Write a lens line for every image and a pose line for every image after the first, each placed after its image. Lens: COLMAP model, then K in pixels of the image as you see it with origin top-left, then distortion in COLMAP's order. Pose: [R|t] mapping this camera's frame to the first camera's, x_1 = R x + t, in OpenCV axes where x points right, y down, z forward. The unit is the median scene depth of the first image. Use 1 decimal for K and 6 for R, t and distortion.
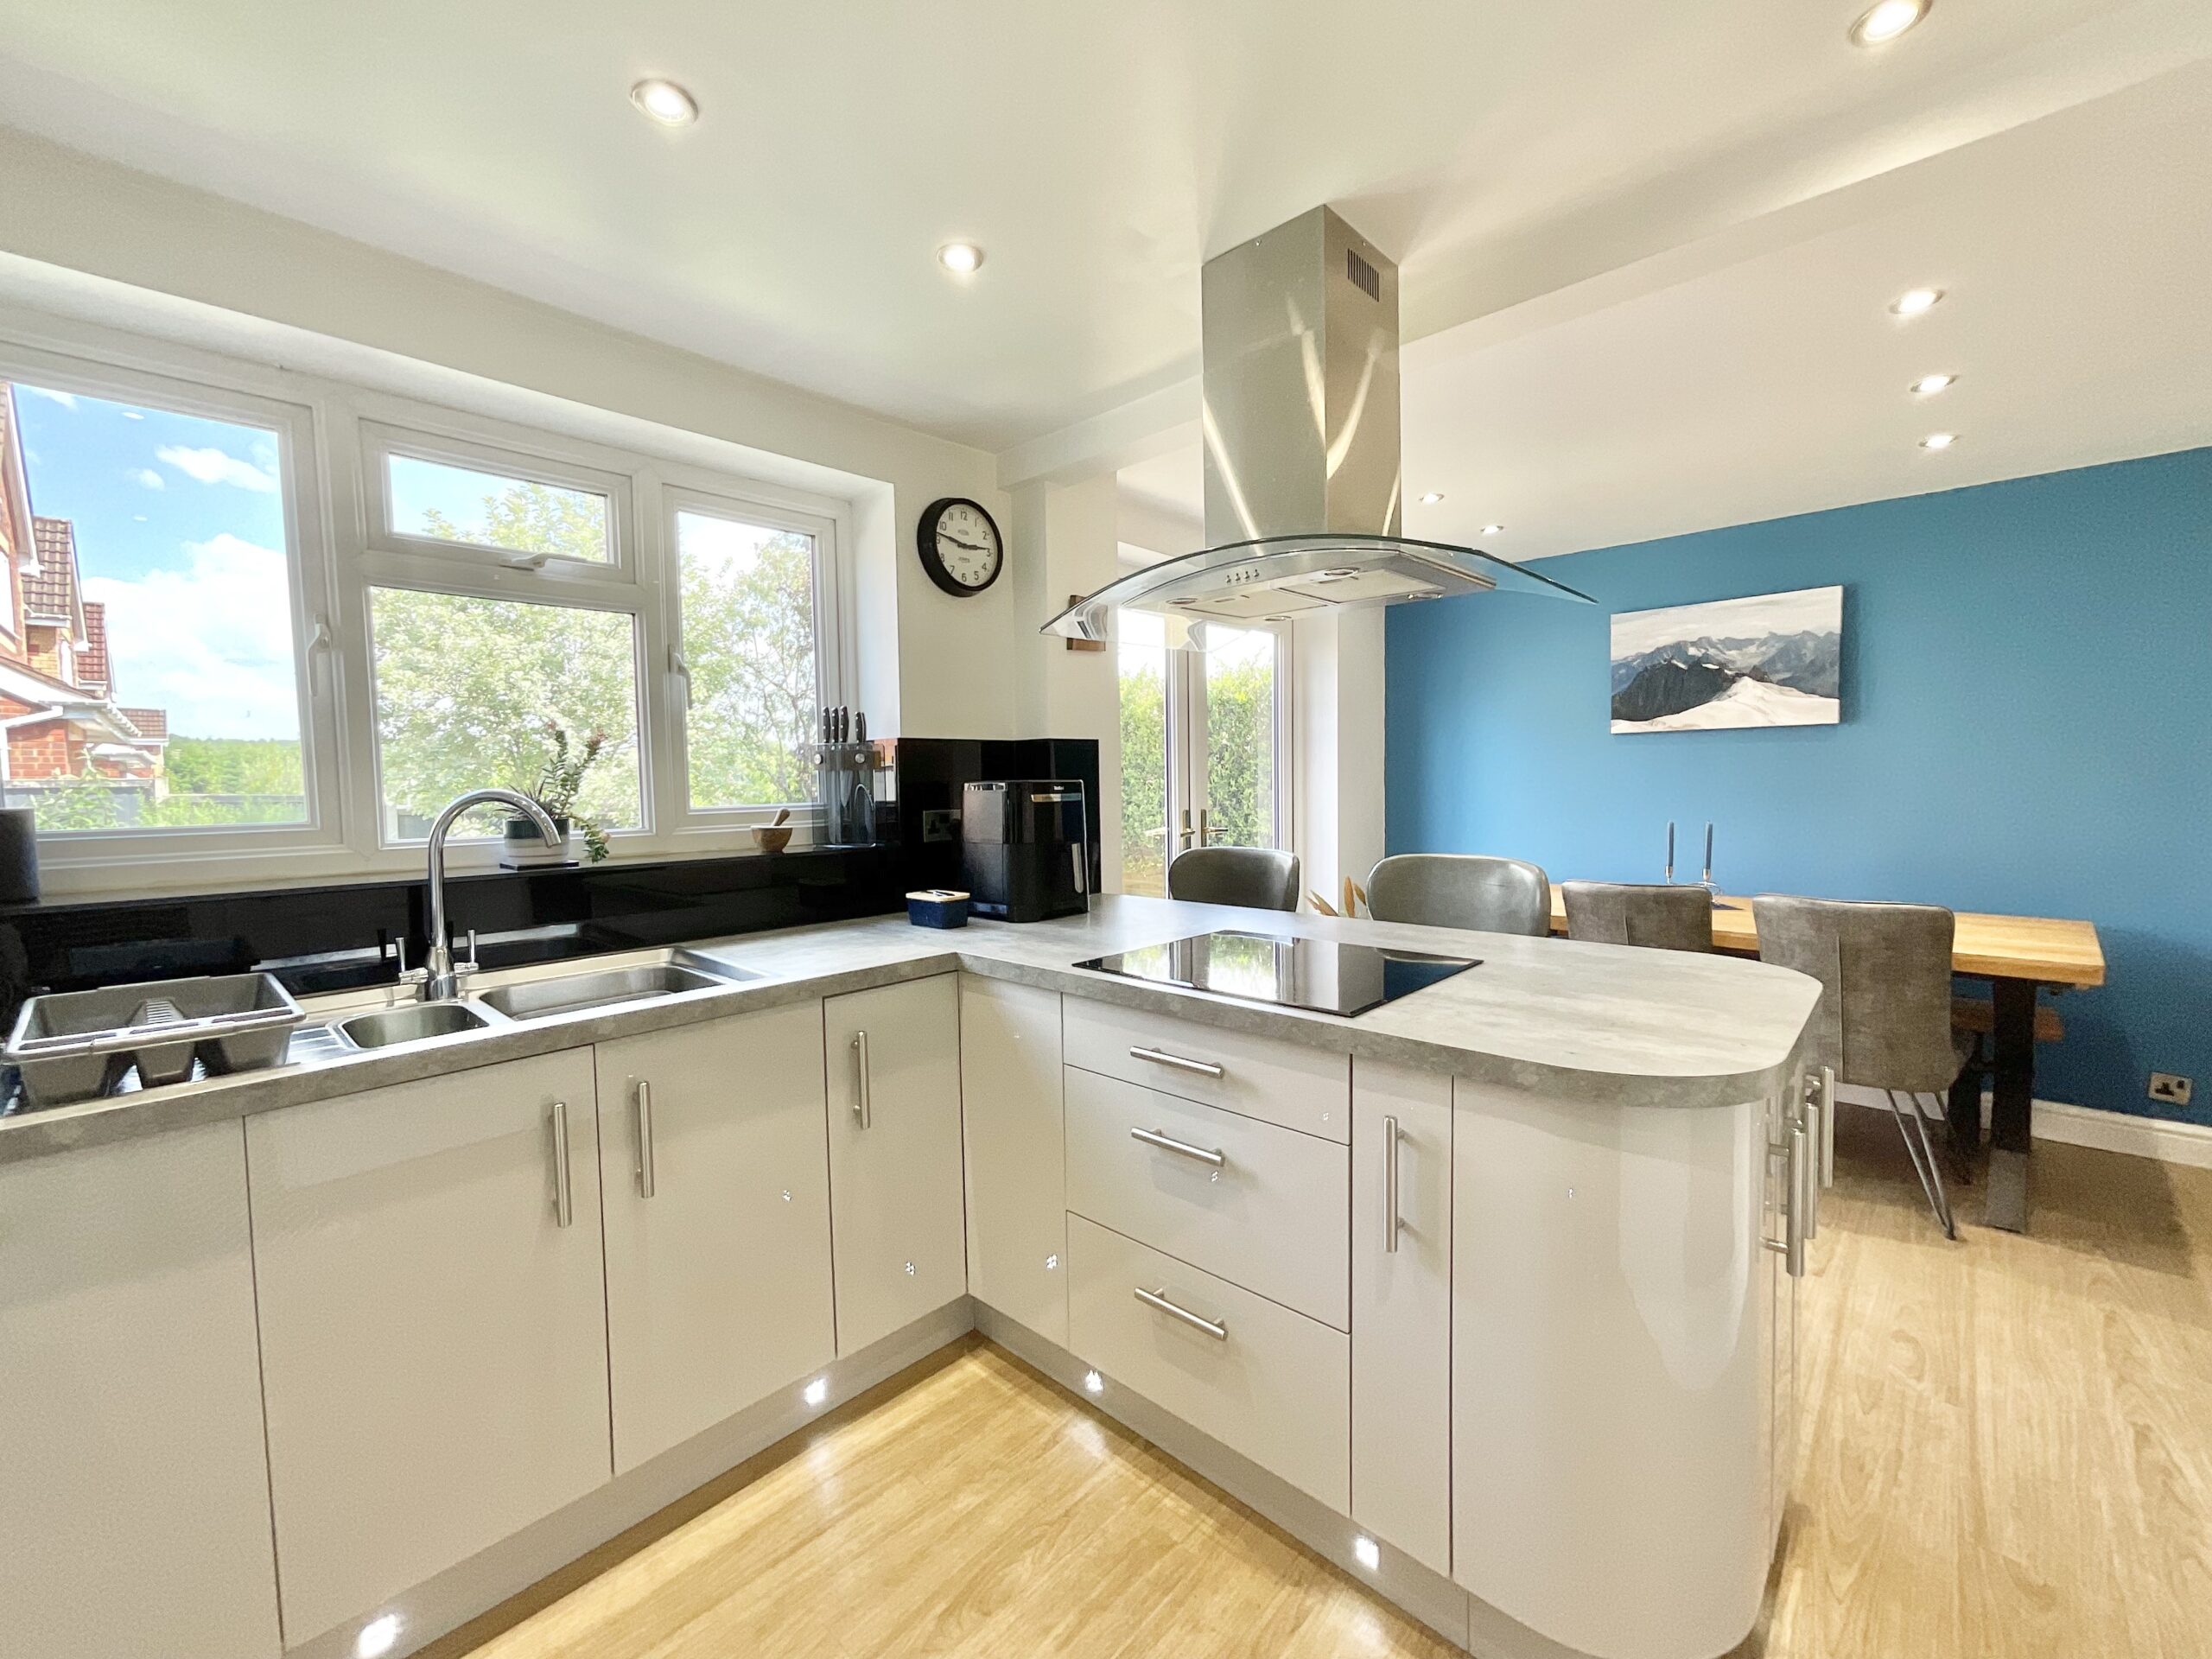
lens RADIAL K [[904.2, 0, 1104.9], [0, 904.2, 829.9], [0, 0, 1]] dist [-0.003467, -0.000462]
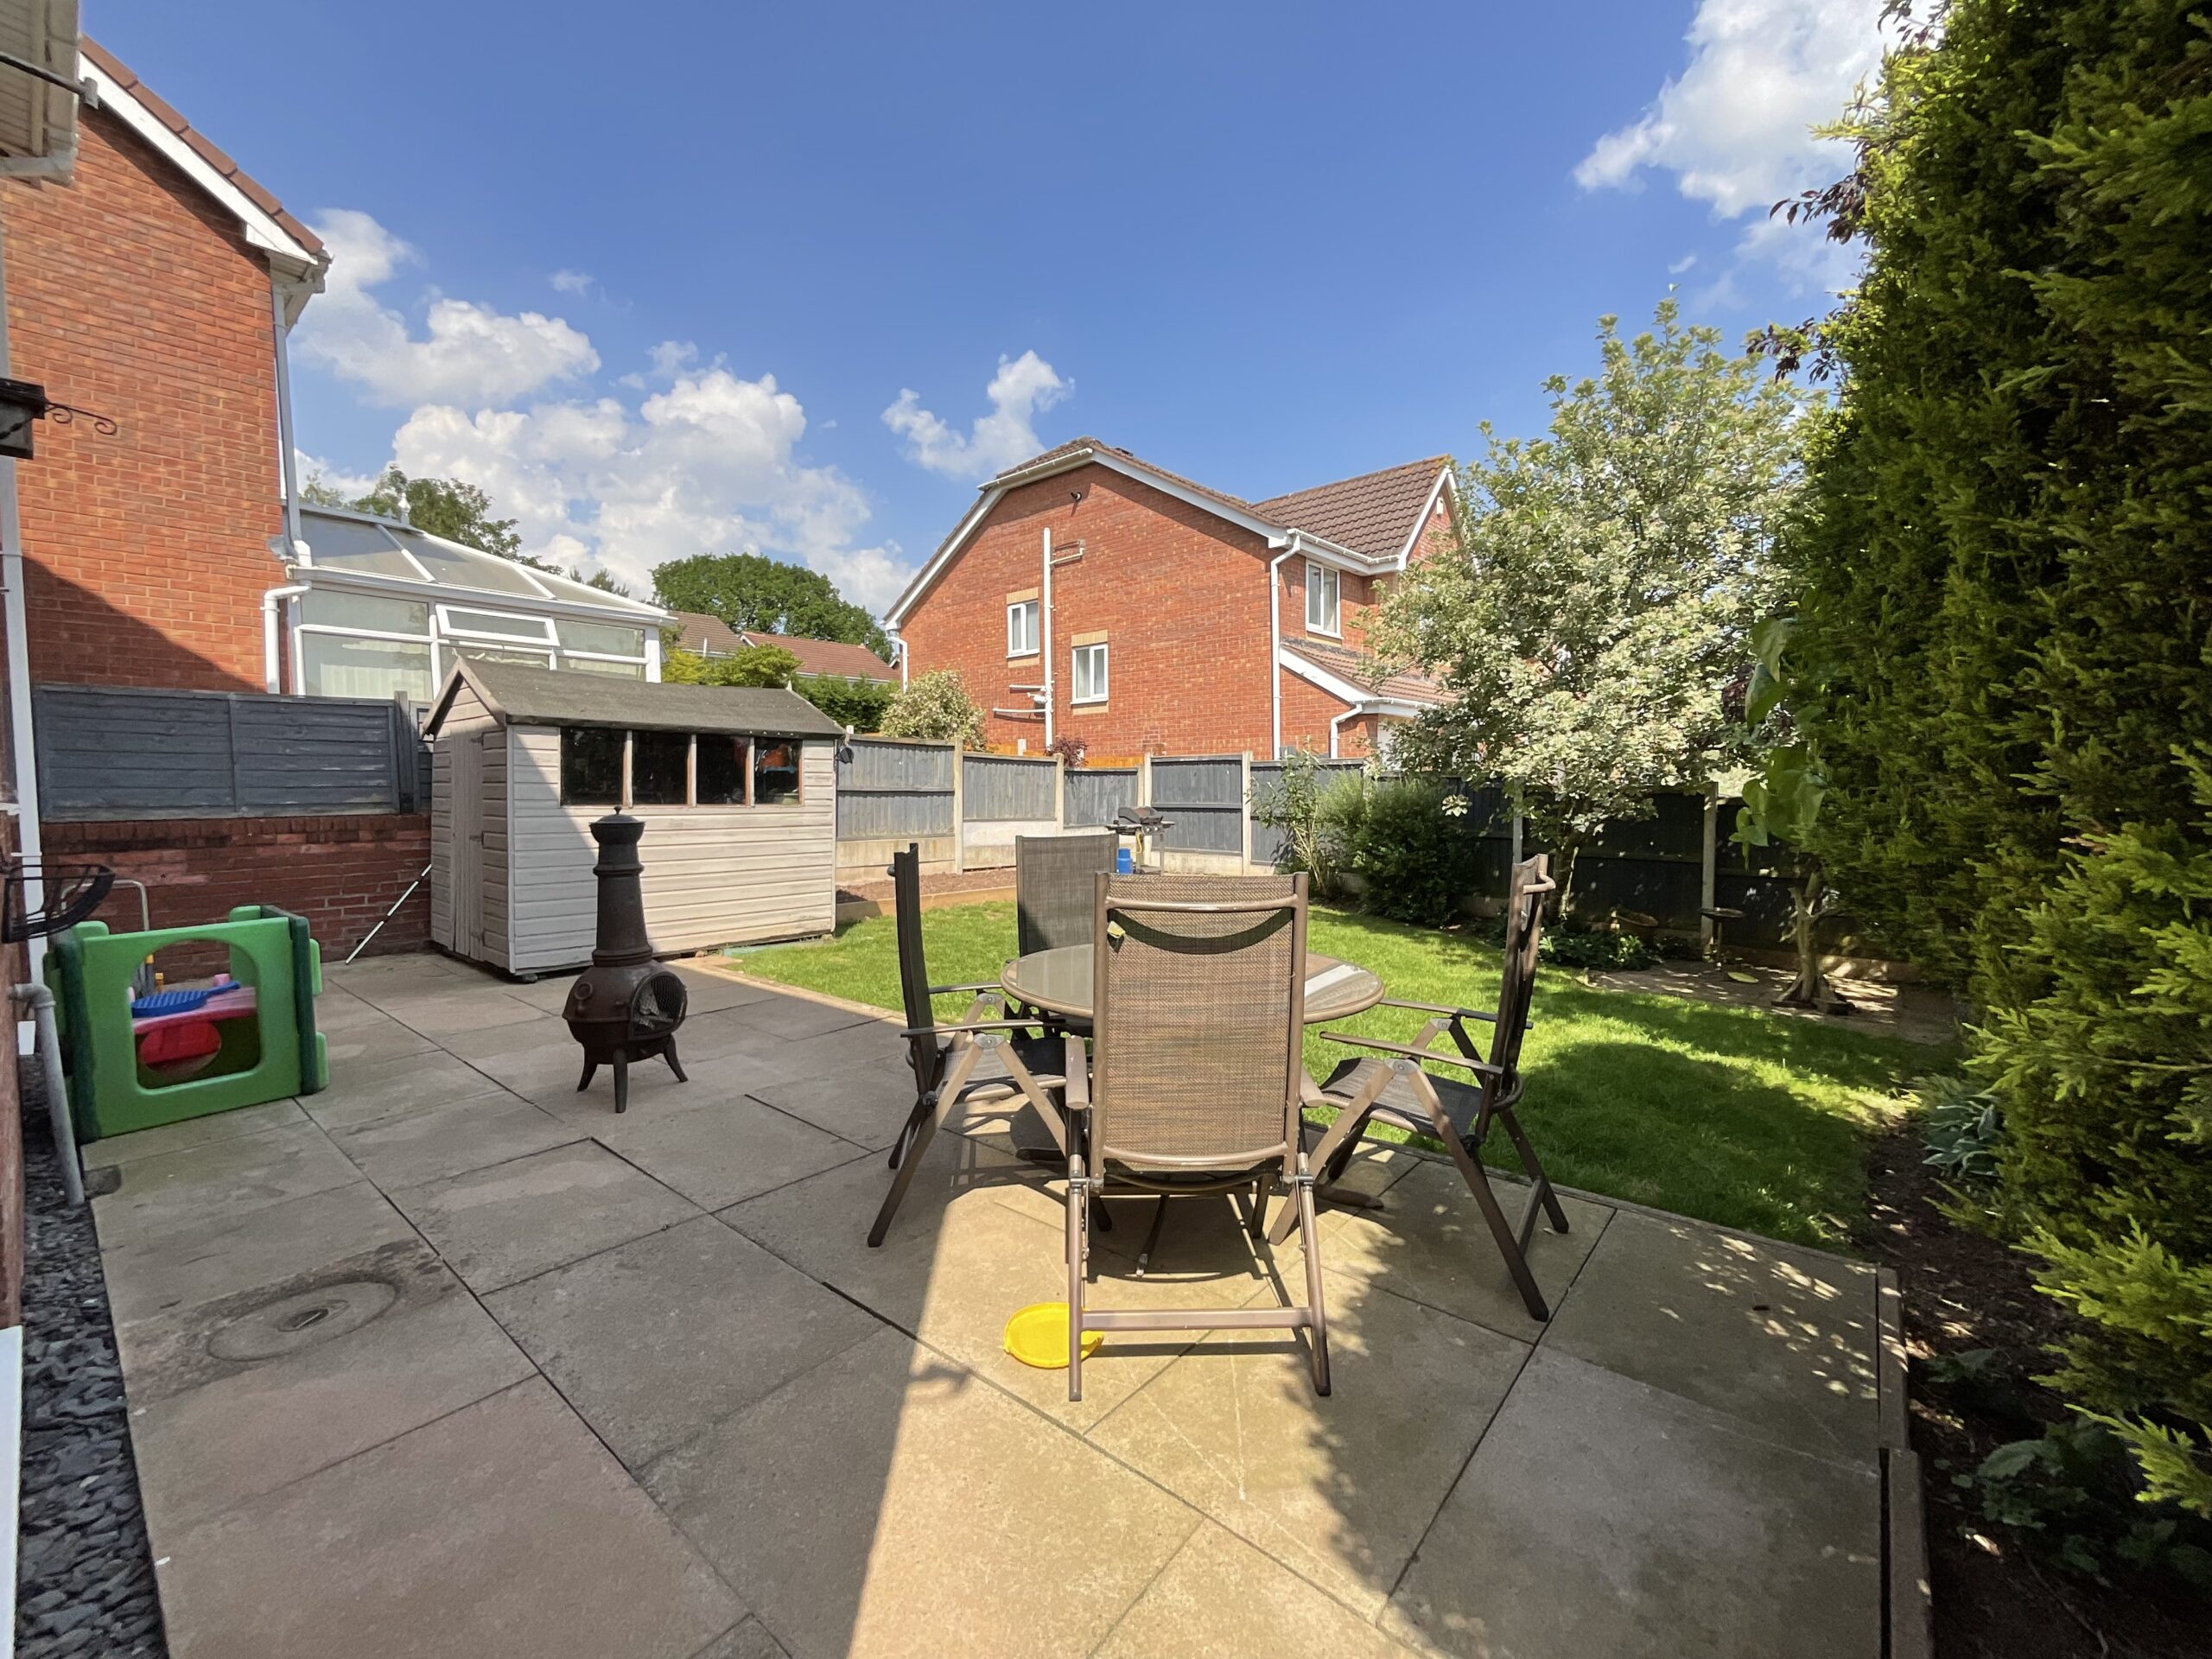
lens RADIAL K [[901.6, 0, 1102.2], [0, 901.6, 832.1], [0, 0, 1]] dist [-0.002724, -0.000115]
pose [[0.059787, 0.065212, -0.996079, 0.746576], [-0.044664, 0.997039, 0.062594, -0.068949], [0.997211, 0.040747, 0.062523, 2.508853]]
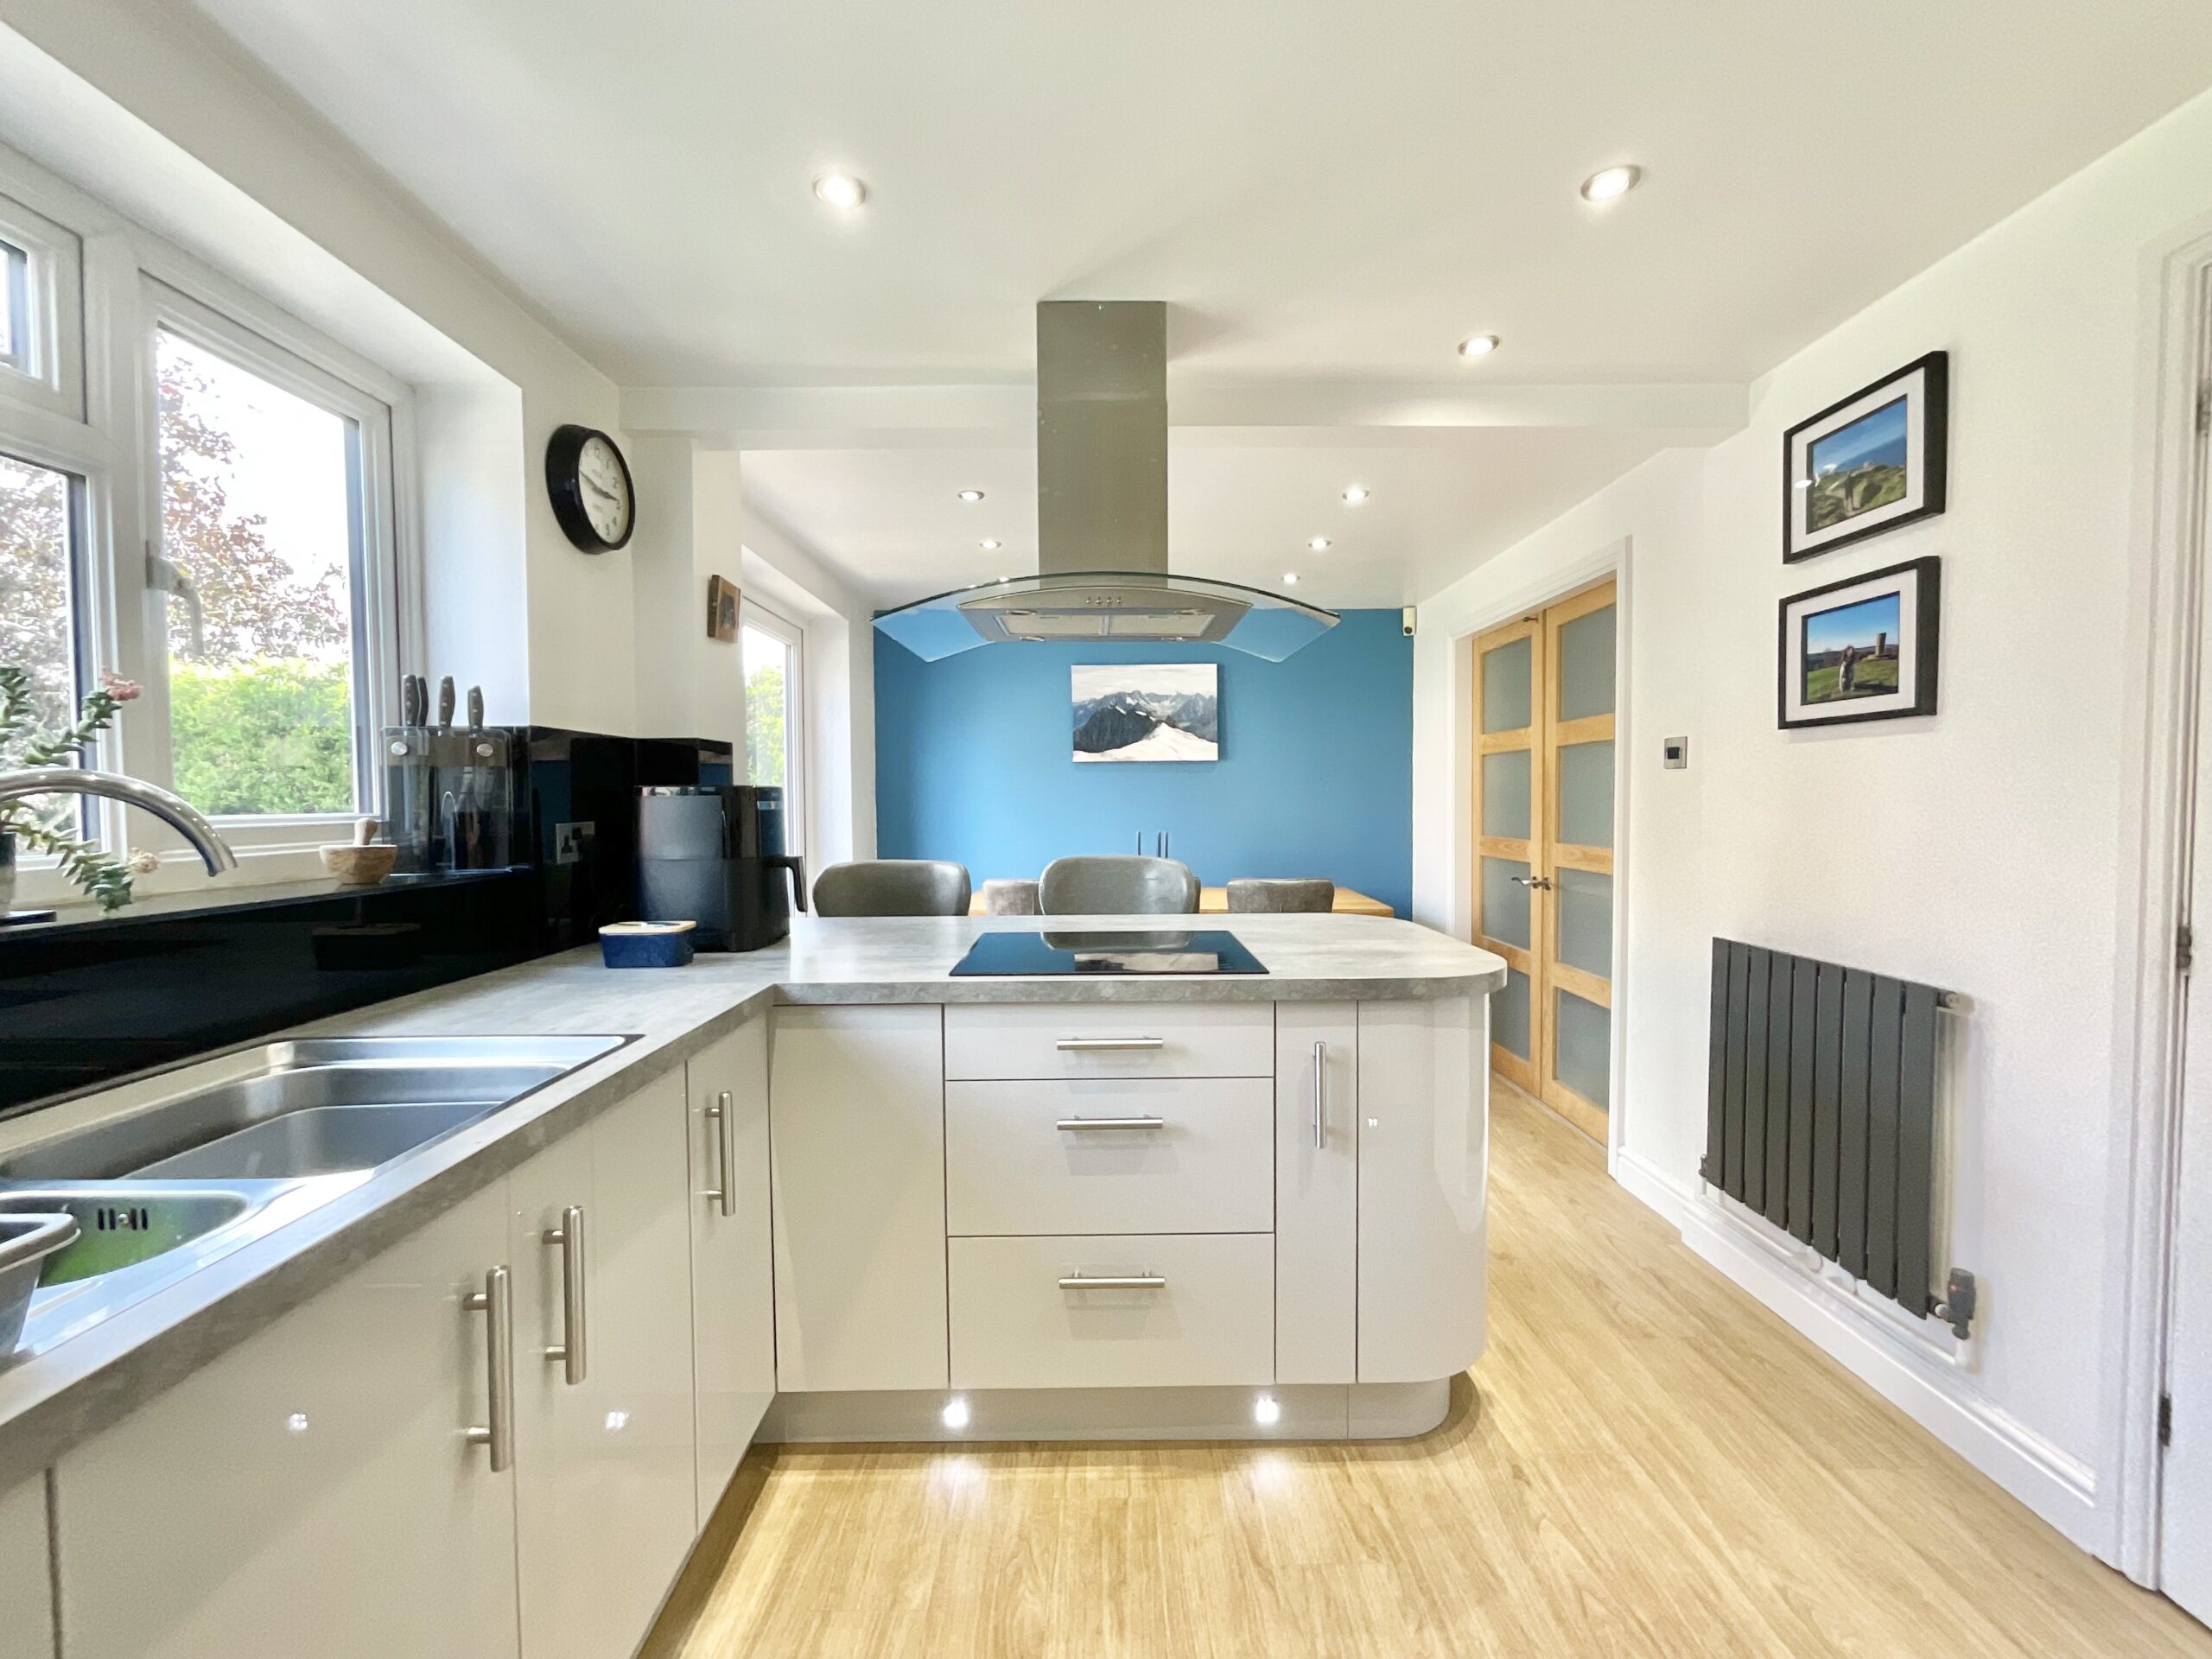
lens RADIAL K [[901.6, 0, 1102.2], [0, 901.6, 832.1], [0, 0, 1]] dist [-0.002724, -0.000115]
pose [[0.720490, -0.013657, 0.693331, -0.467033], [0.032771, 0.999360, -0.014370, 0.014428], [-0.692690, 0.033074, 0.720476, 0.161928]]
